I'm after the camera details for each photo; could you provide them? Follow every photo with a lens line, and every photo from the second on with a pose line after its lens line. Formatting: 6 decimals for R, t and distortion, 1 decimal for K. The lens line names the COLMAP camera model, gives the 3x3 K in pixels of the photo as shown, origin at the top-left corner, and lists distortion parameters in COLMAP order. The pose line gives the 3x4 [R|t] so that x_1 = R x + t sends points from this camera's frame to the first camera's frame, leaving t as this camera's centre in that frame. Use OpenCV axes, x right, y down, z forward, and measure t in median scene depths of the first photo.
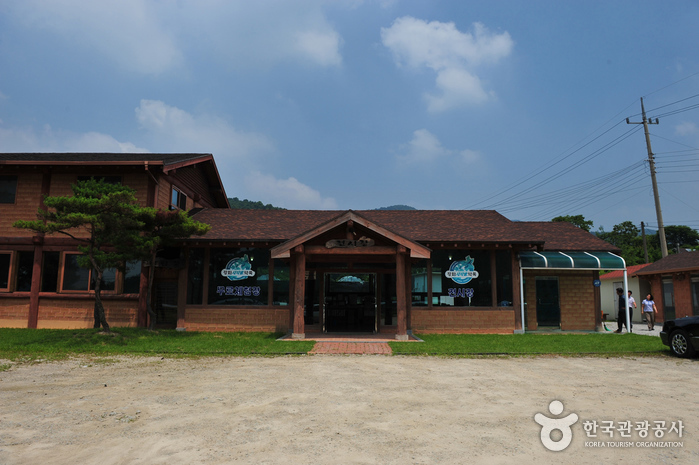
lens RADIAL K [[471.3, 0, 349.5], [0, 471.3, 232.5], [0, 0, 1]] dist [-0.054763, 0.003589]
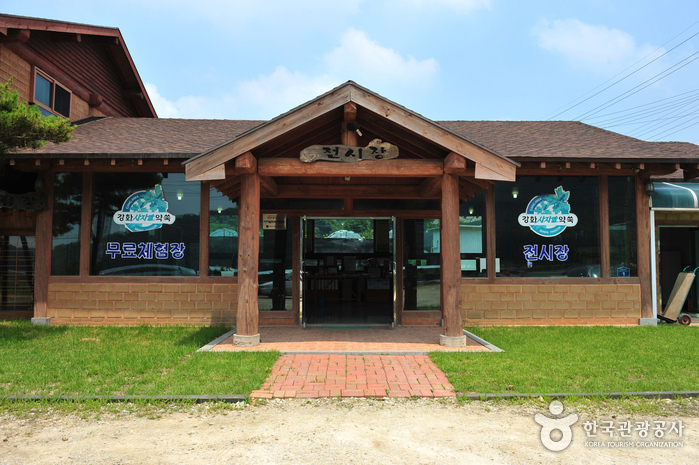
lens RADIAL K [[578.7, 0, 349.5], [0, 578.7, 232.5], [0, 0, 1]] dist [-0.002102, -0.001289]
pose [[0.999906, -0.002673, 0.013419, -0.006200], [0.001463, 0.995997, 0.089374, 0.043555], [-0.013604, -0.089346, 0.995908, 0.326440]]
